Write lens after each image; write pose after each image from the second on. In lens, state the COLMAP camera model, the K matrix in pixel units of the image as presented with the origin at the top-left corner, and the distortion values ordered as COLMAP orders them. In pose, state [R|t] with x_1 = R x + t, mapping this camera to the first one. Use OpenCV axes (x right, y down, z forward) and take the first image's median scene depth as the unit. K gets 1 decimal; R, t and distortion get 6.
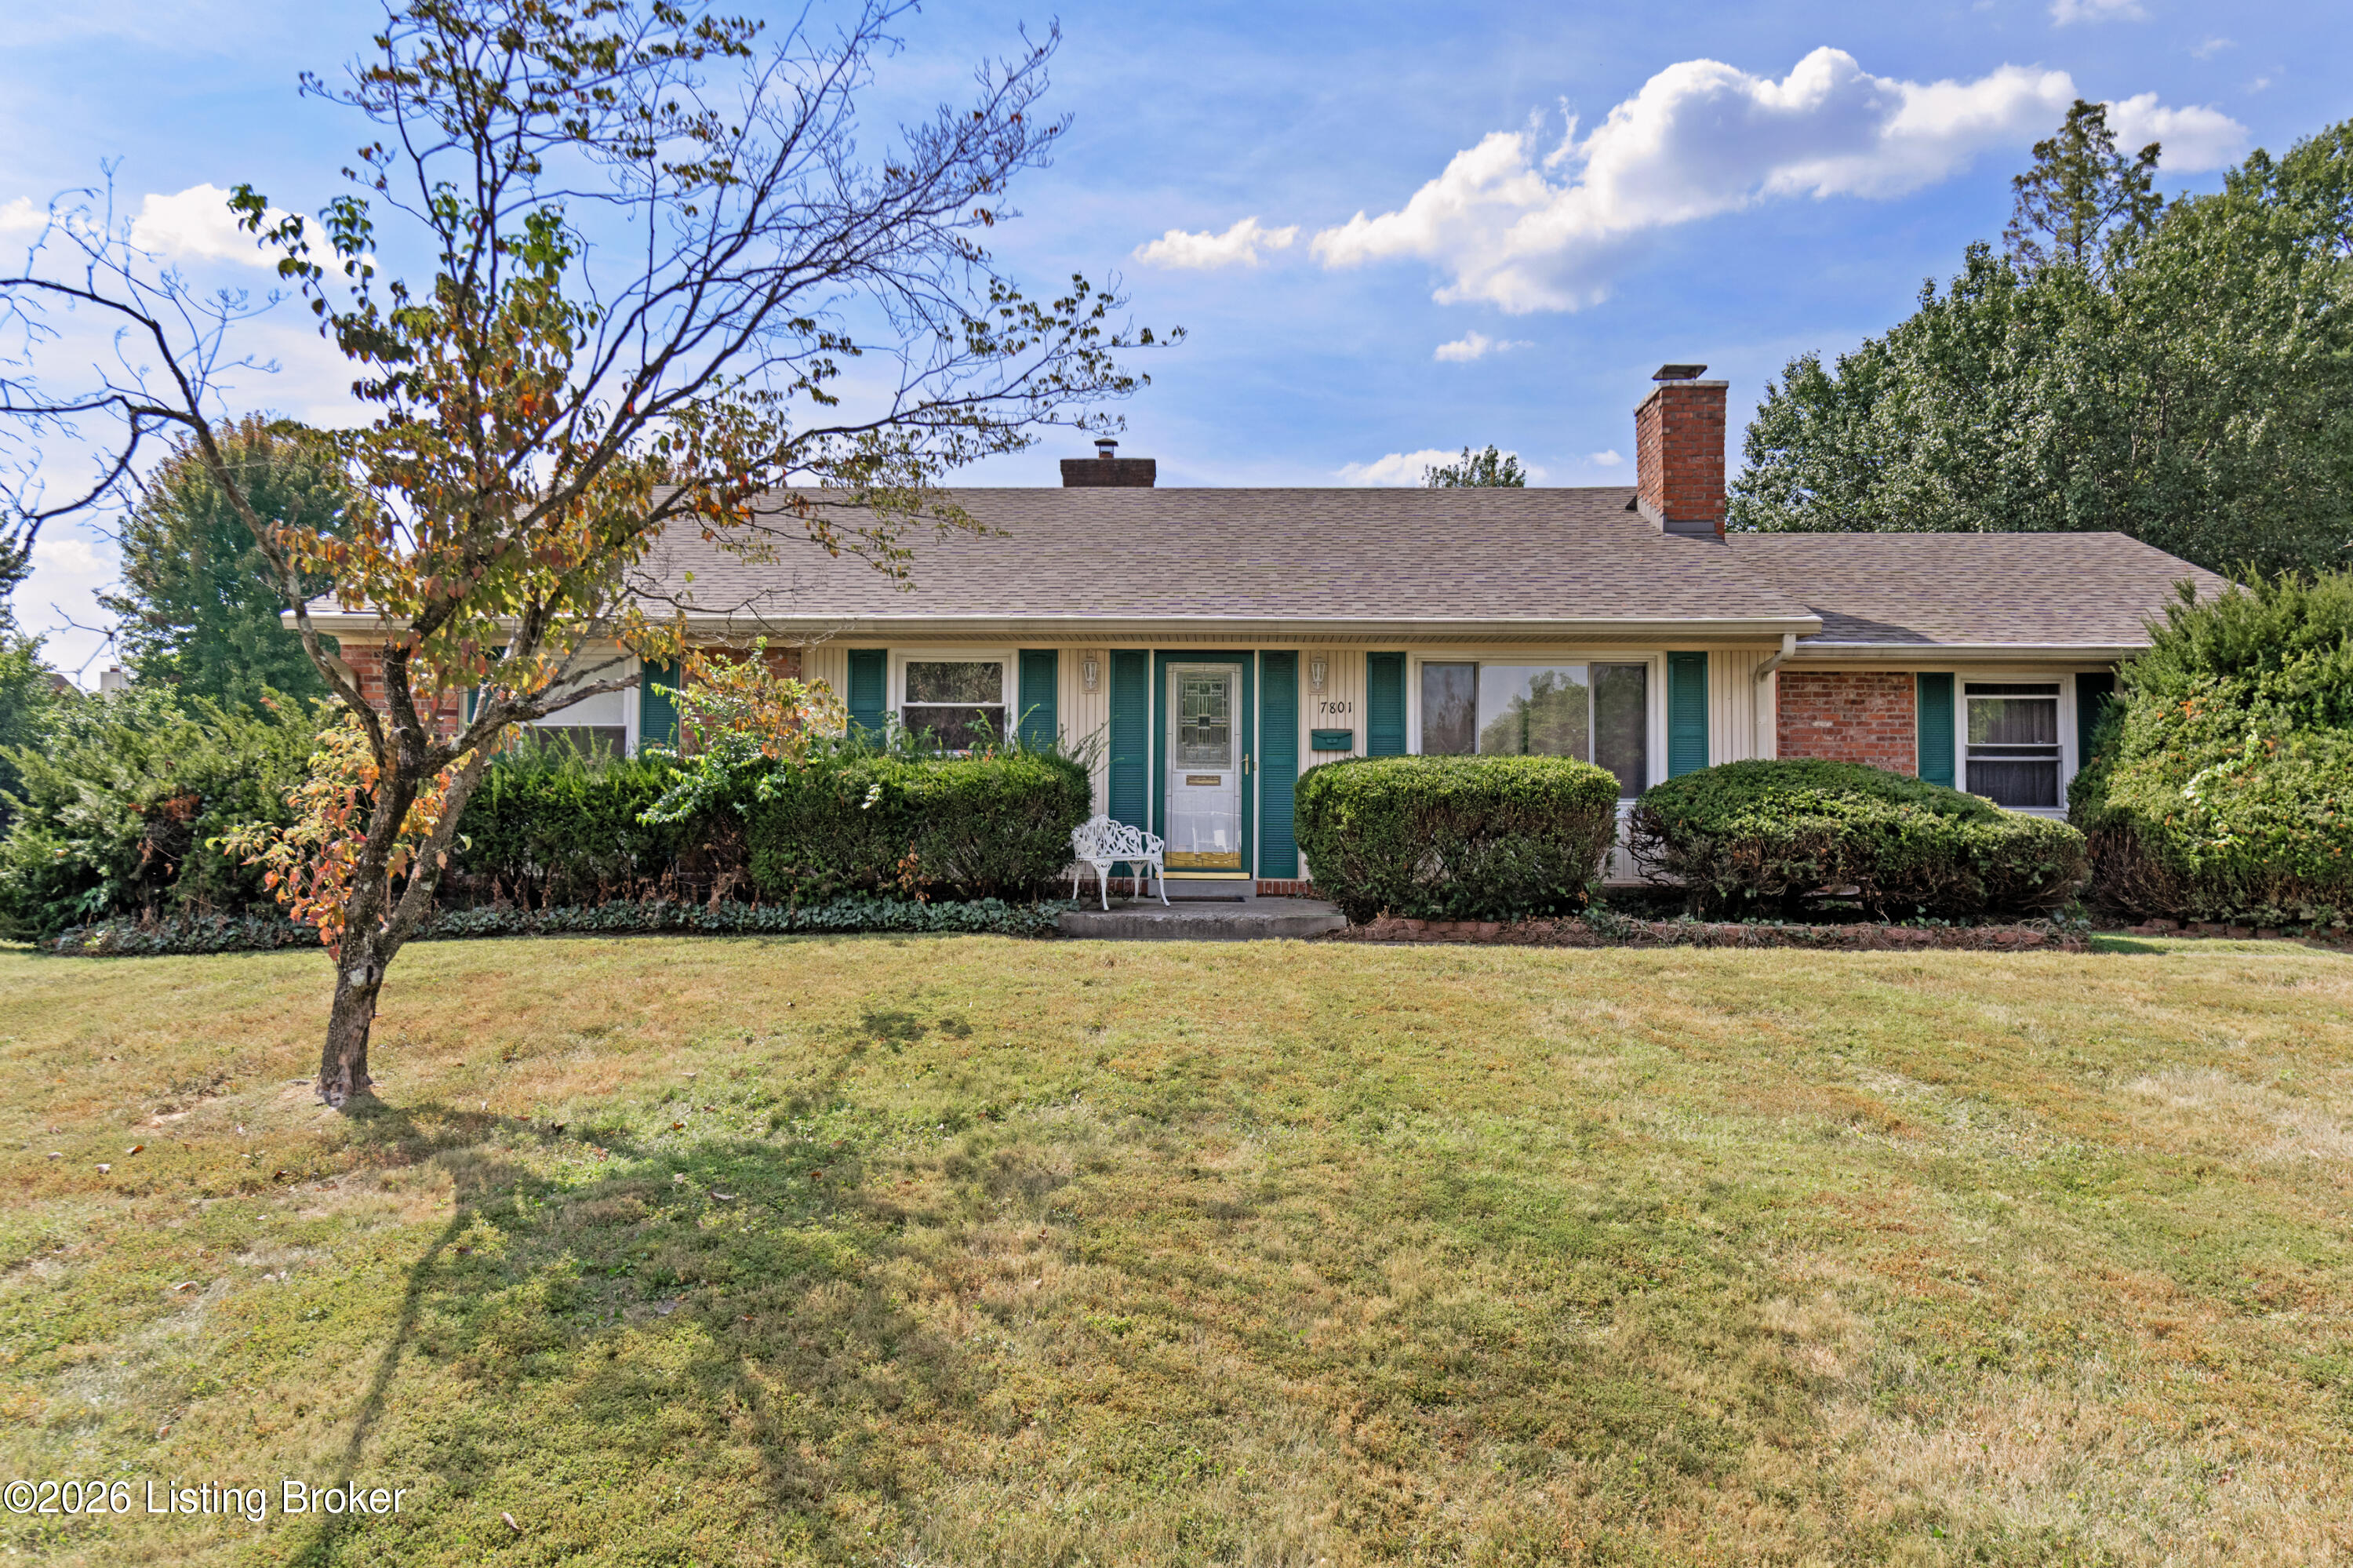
lens RADIAL K [[1608.1, 0, 1176.5], [0, 1608.1, 789.9], [0, 0, 1]] dist [0.078311, 0.000655]
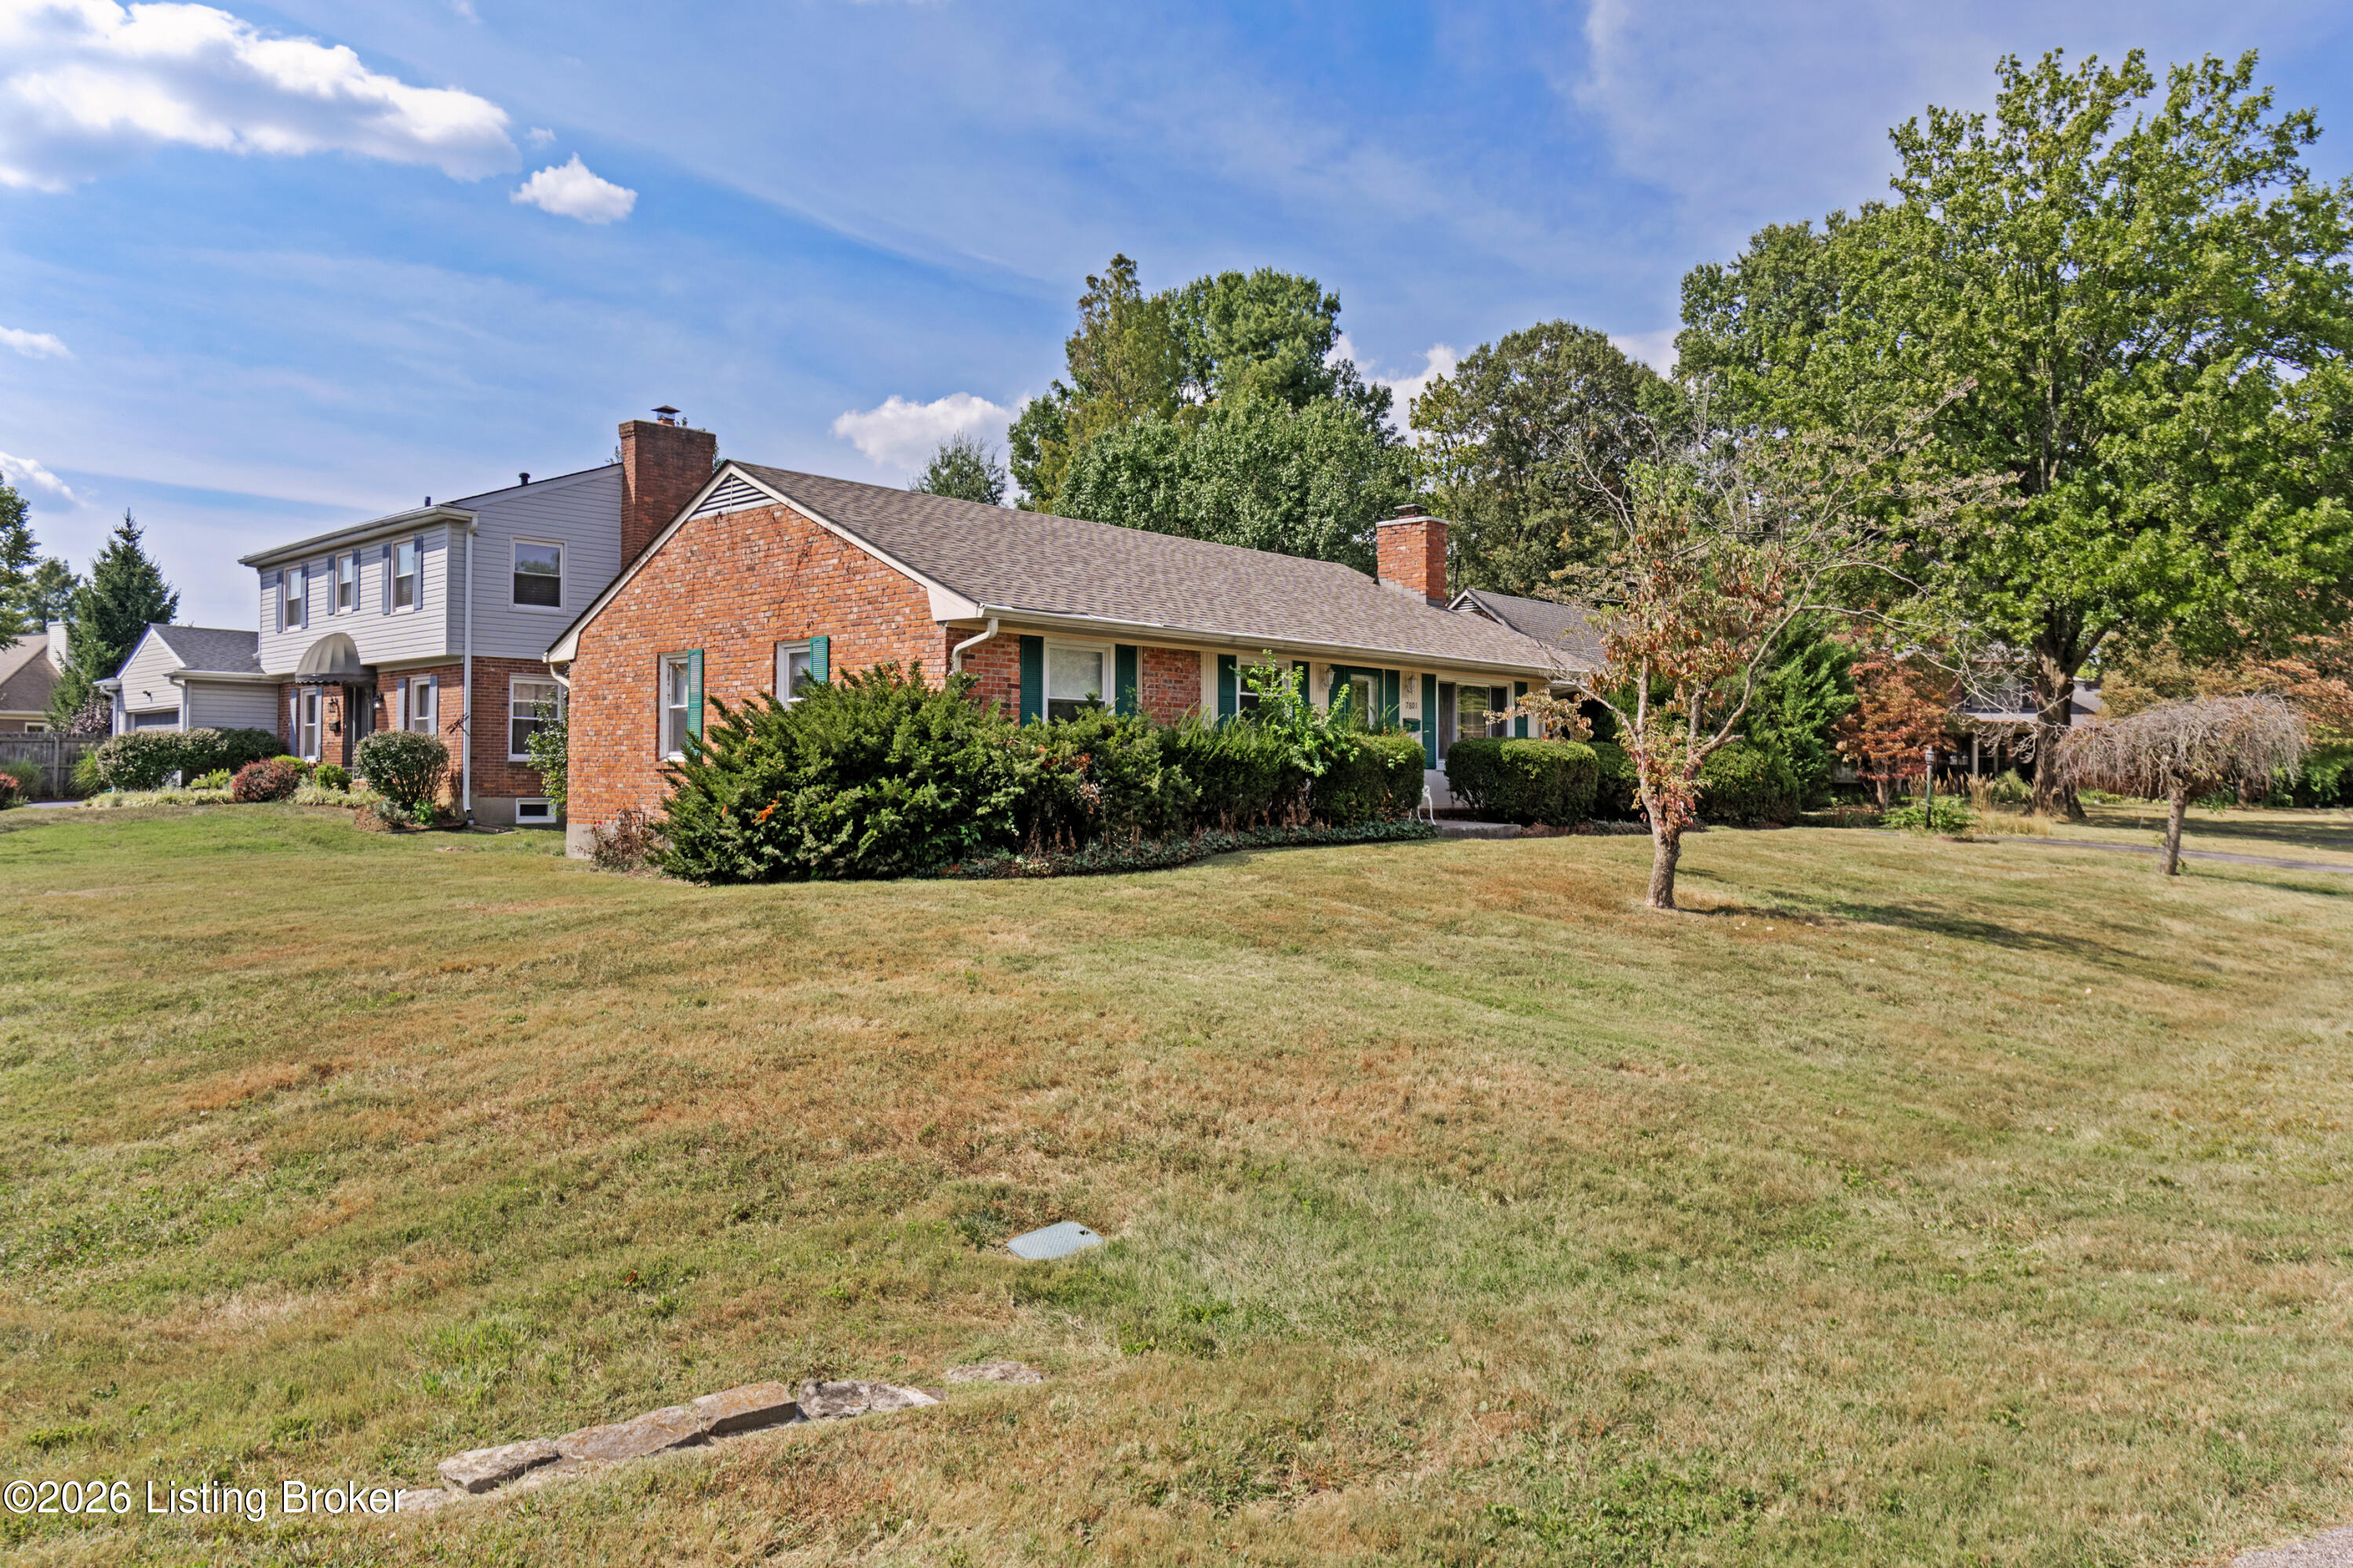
lens RADIAL K [[1608.1, 0, 1179.1], [0, 1608.1, 776.9], [0, 0, 1]] dist [0.078311, 0.000655]
pose [[0.695339, 0.002441, 0.718677, -1.295900], [-0.025108, 0.999466, 0.020897, -0.004873], [-0.718243, -0.032575, 0.695030, -0.012751]]
